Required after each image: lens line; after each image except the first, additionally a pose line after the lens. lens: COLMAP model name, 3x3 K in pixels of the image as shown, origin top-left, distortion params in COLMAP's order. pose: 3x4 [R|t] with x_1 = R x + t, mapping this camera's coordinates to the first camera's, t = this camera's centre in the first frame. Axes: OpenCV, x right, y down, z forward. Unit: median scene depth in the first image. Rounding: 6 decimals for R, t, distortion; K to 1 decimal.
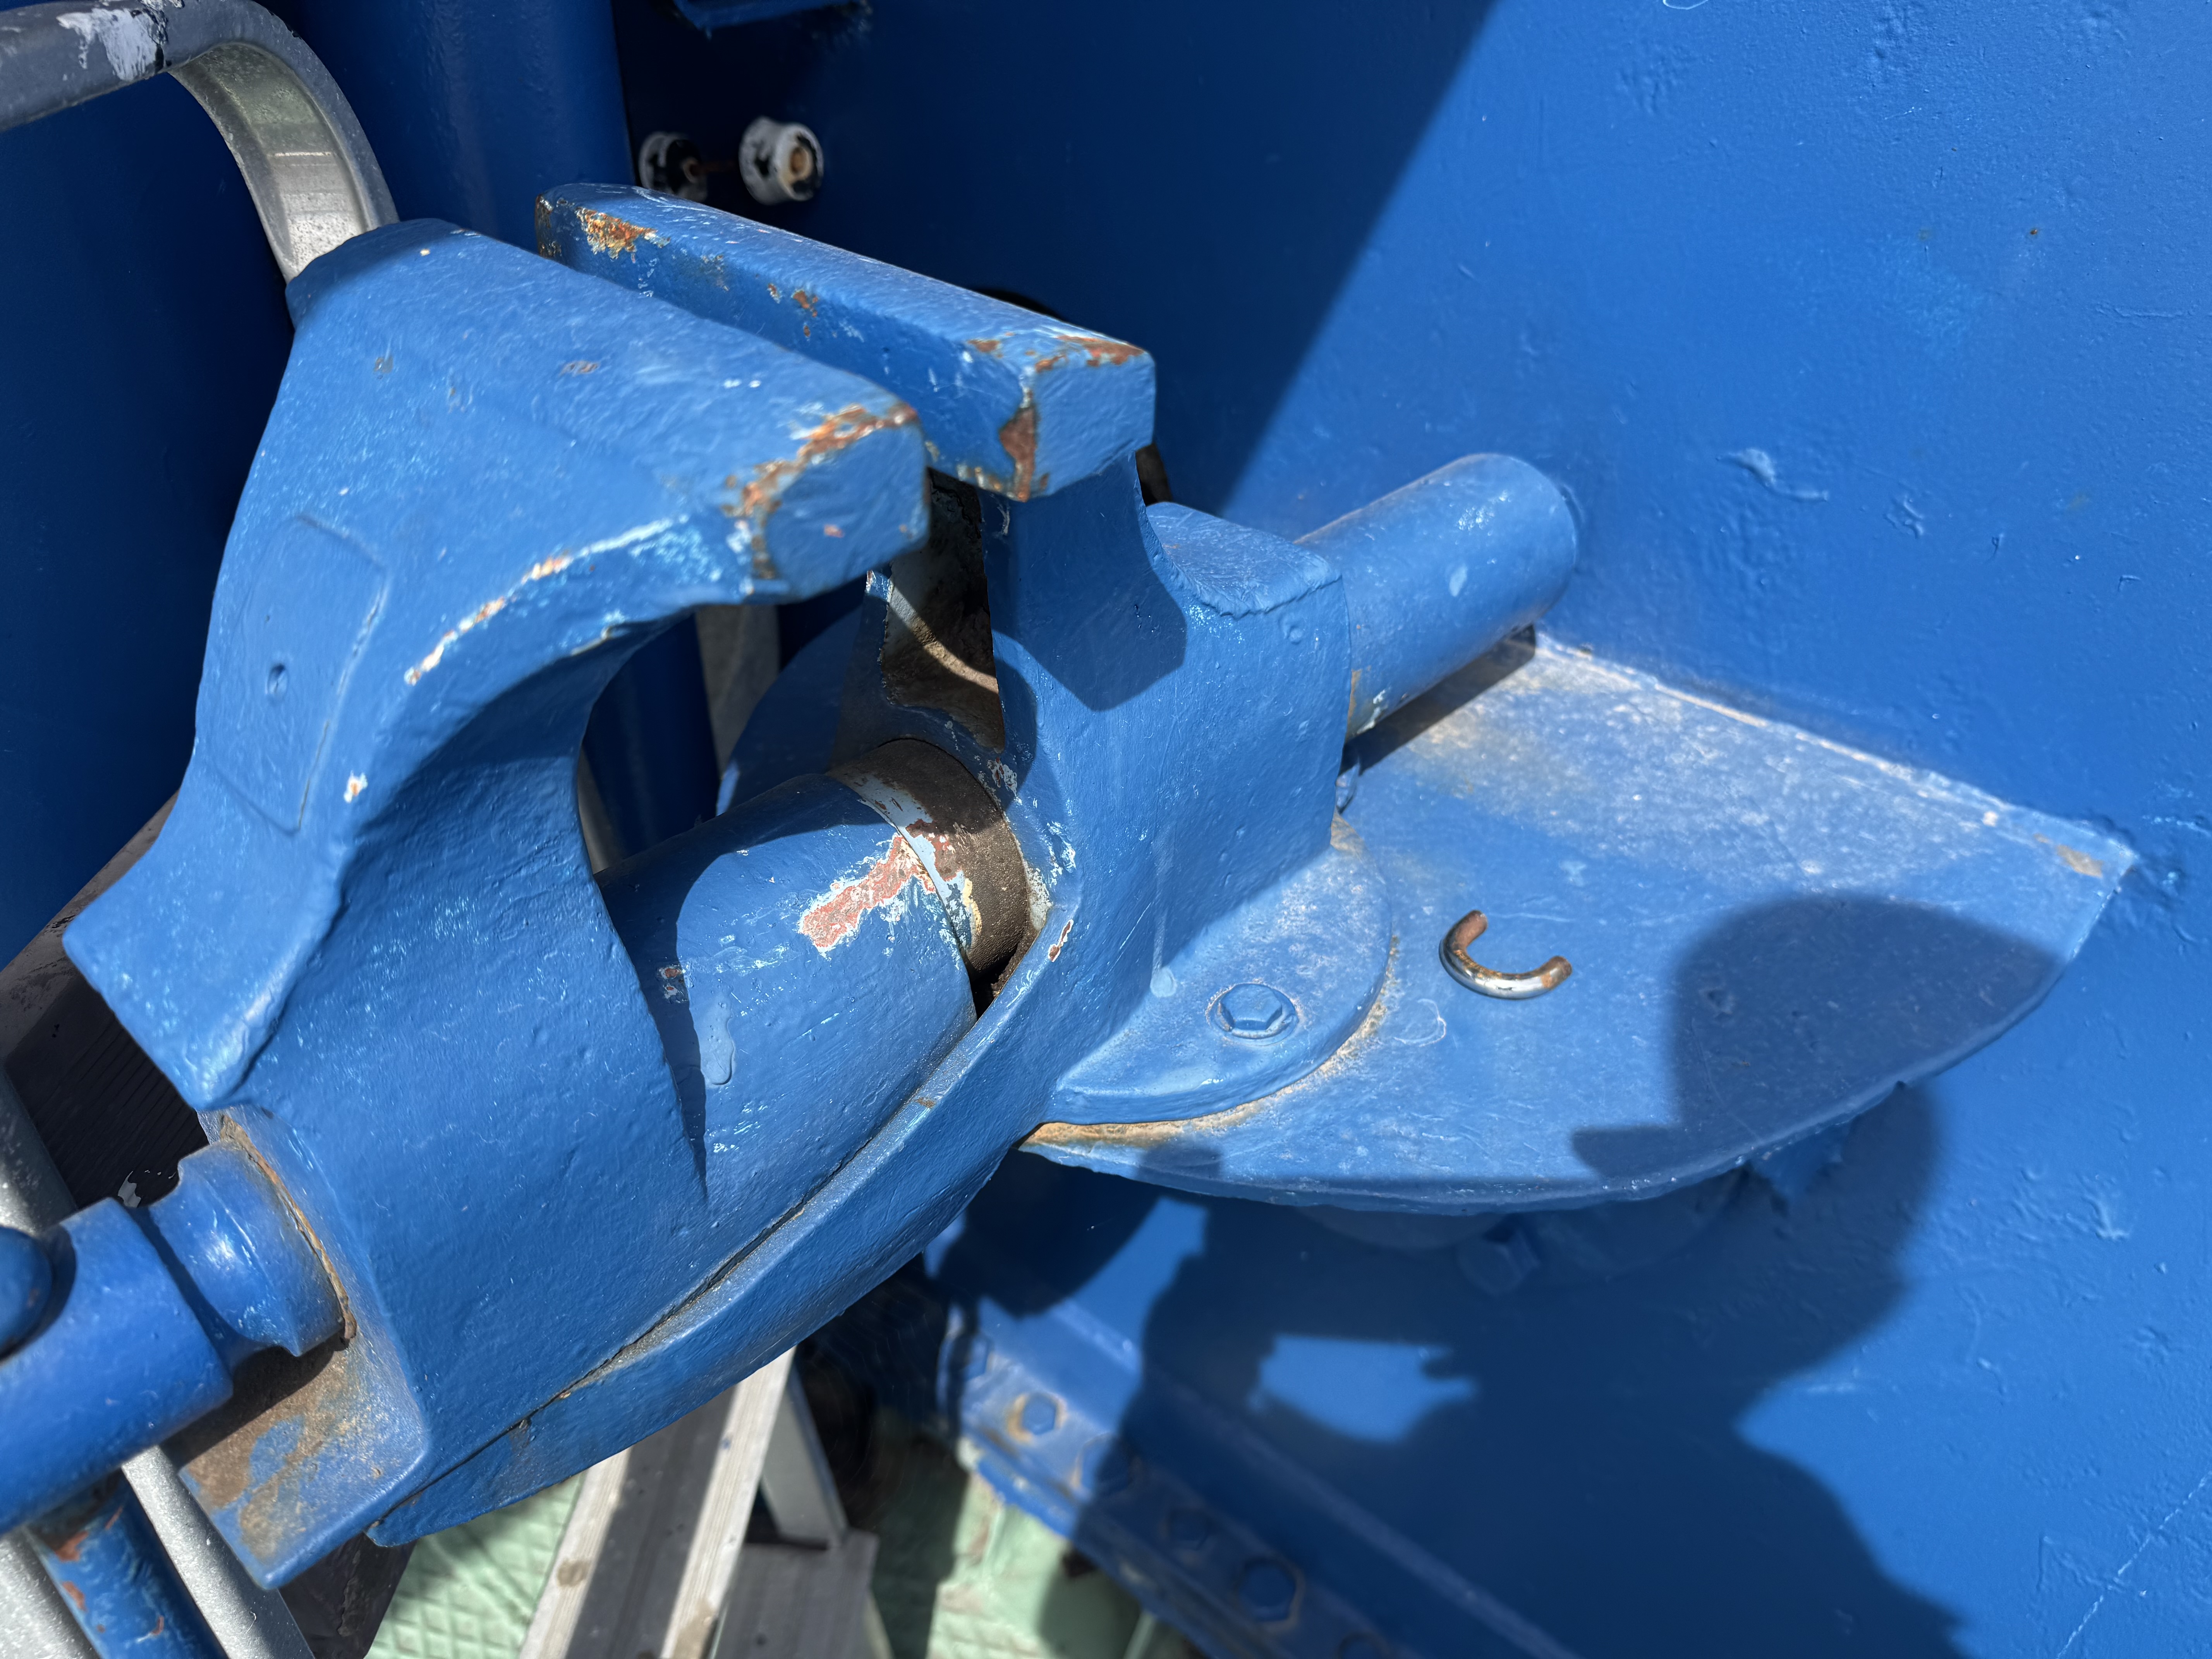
lens RADIAL K [[1584.3, 0, 1103.3], [0, 1584.3, 851.5], [0, 0, 1]] dist [0.031399, -0.058540]
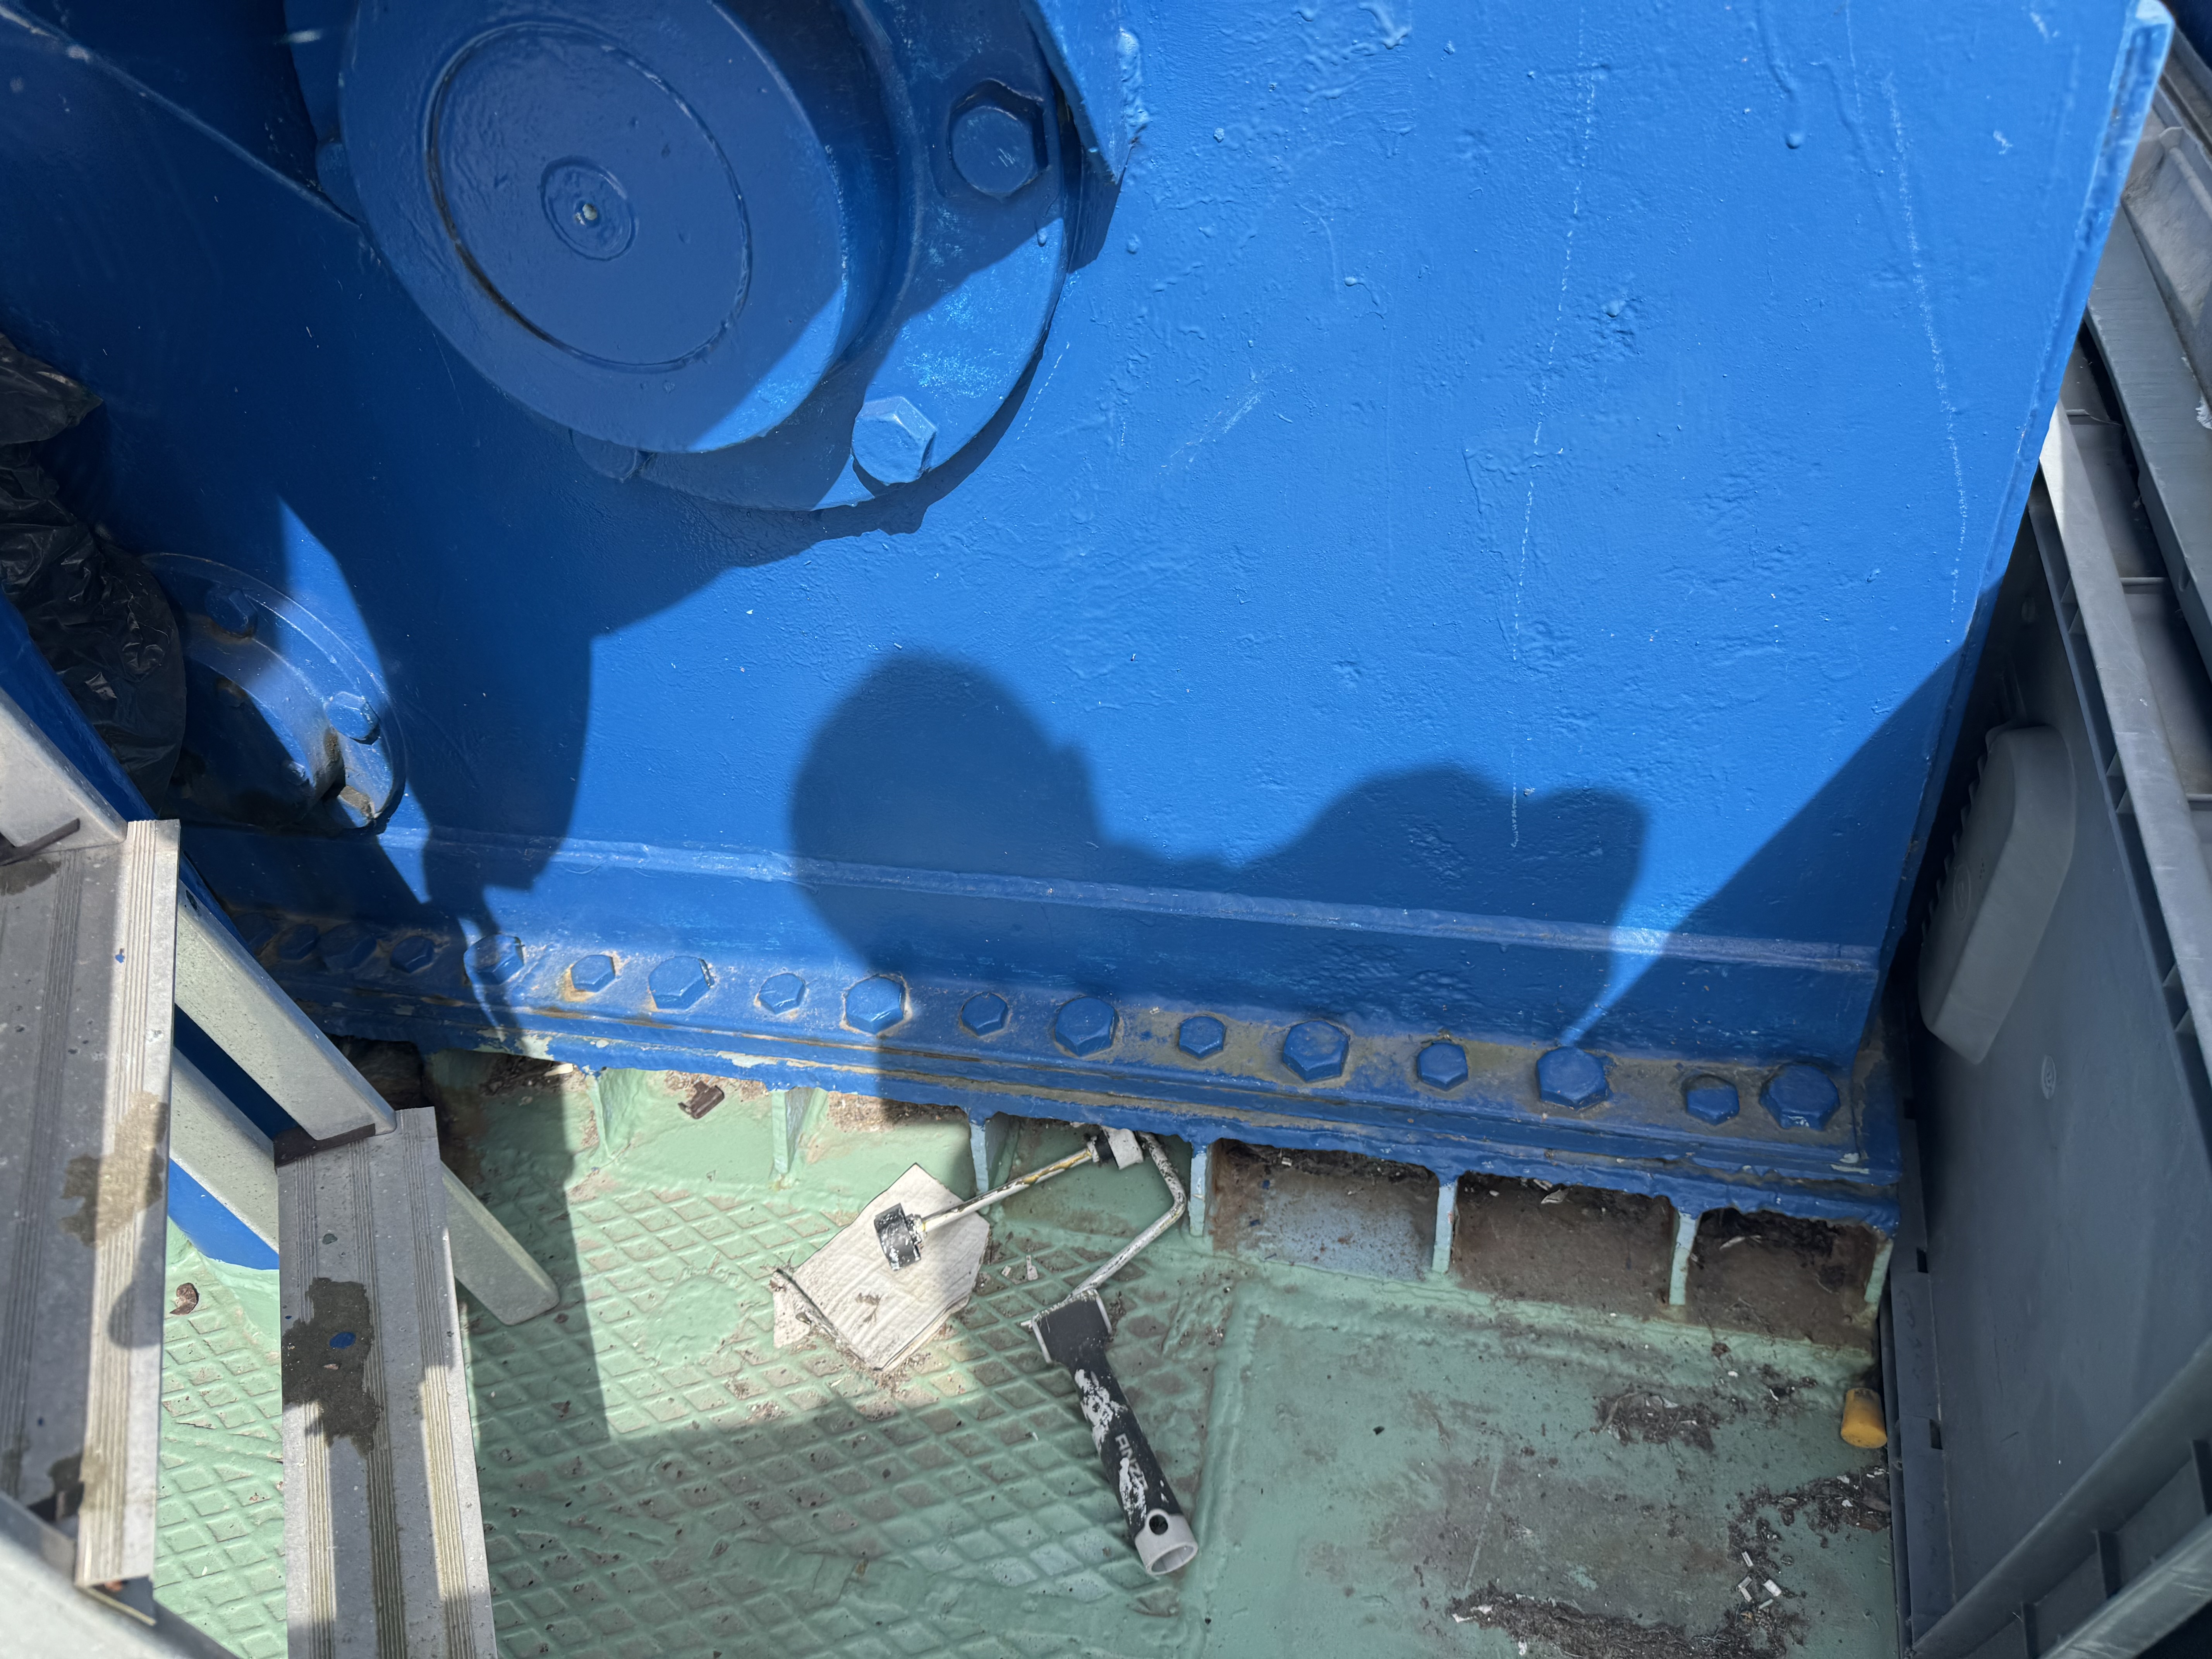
lens RADIAL K [[1584.3, 0, 1088.7], [0, 1584.3, 890.8], [0, 0, 1]] dist [0.031399, -0.058540]
pose [[0.895207, -0.385254, 0.224016, 0.072806], [0.351472, 0.919393, 0.176589, 0.628749], [-0.273991, -0.079348, 0.958453, 0.119028]]
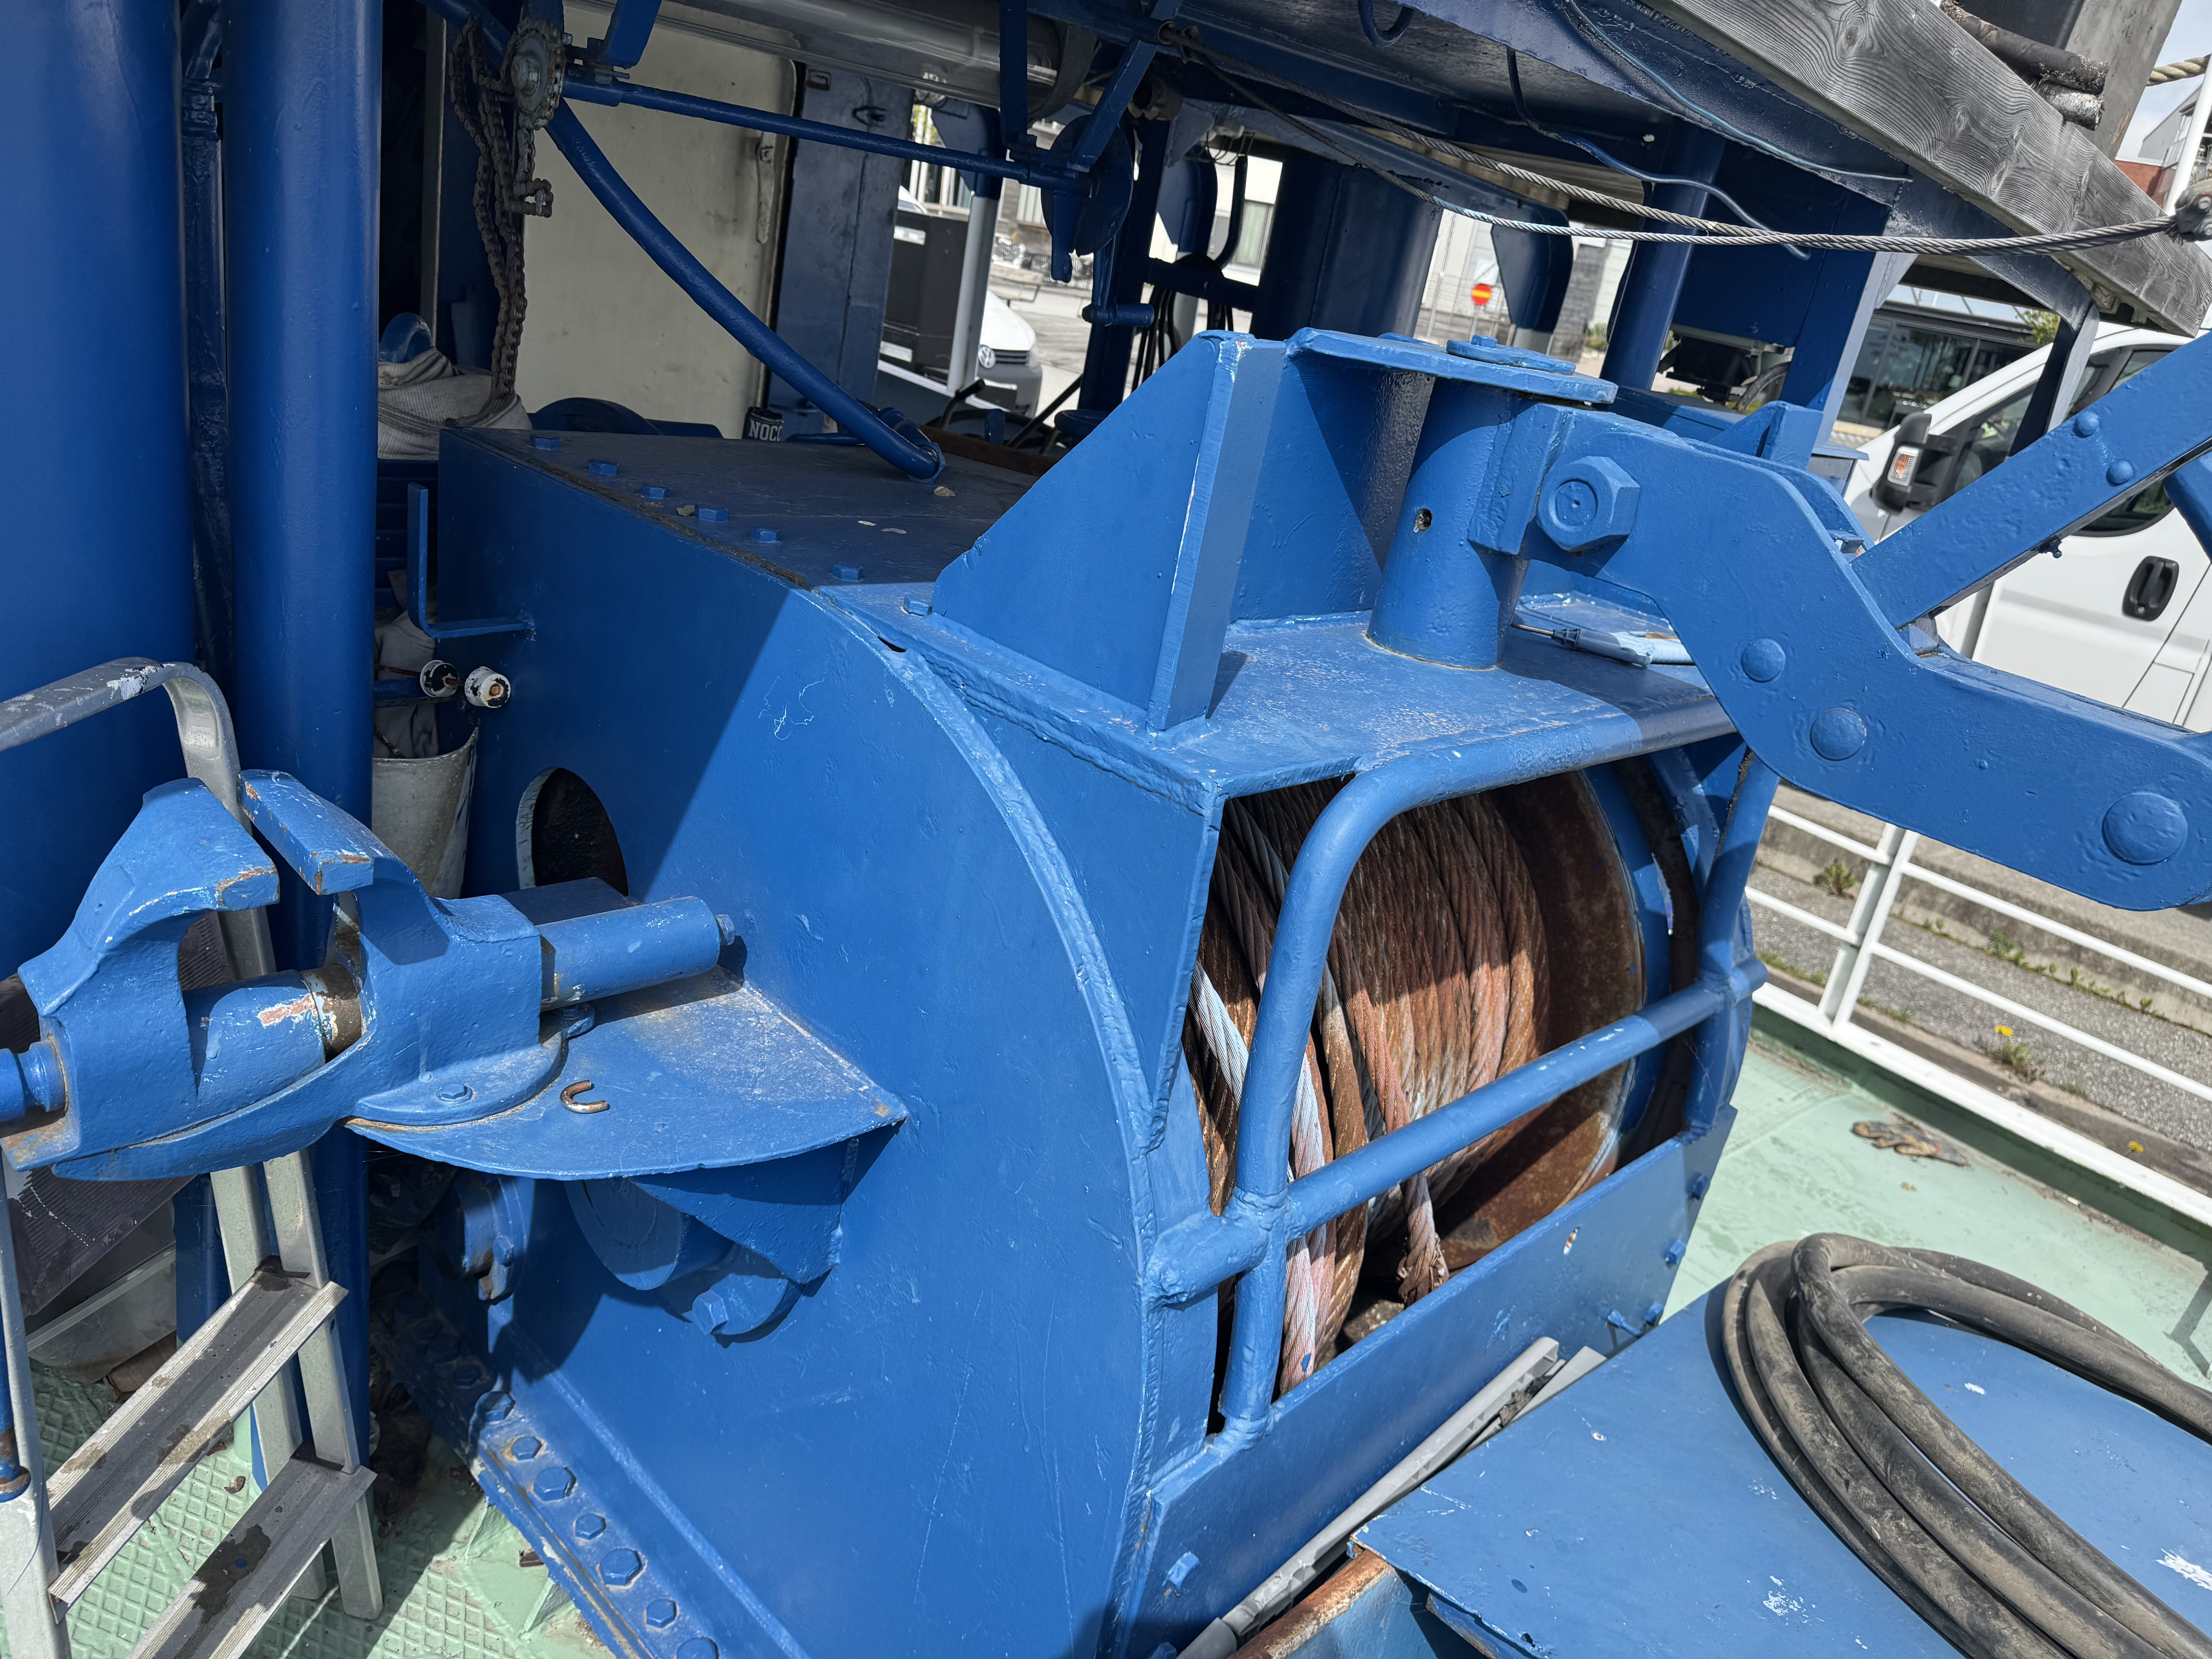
lens RADIAL K [[1584.3, 0, 1115.1], [0, 1584.3, 834.0], [0, 0, 1]] dist [0.031399, -0.058540]
pose [[0.984227, 0.176891, -0.002612, 1.039738], [-0.173031, 0.959464, -0.222462, 0.082720], [-0.036845, 0.219405, 0.974938, -1.587284]]
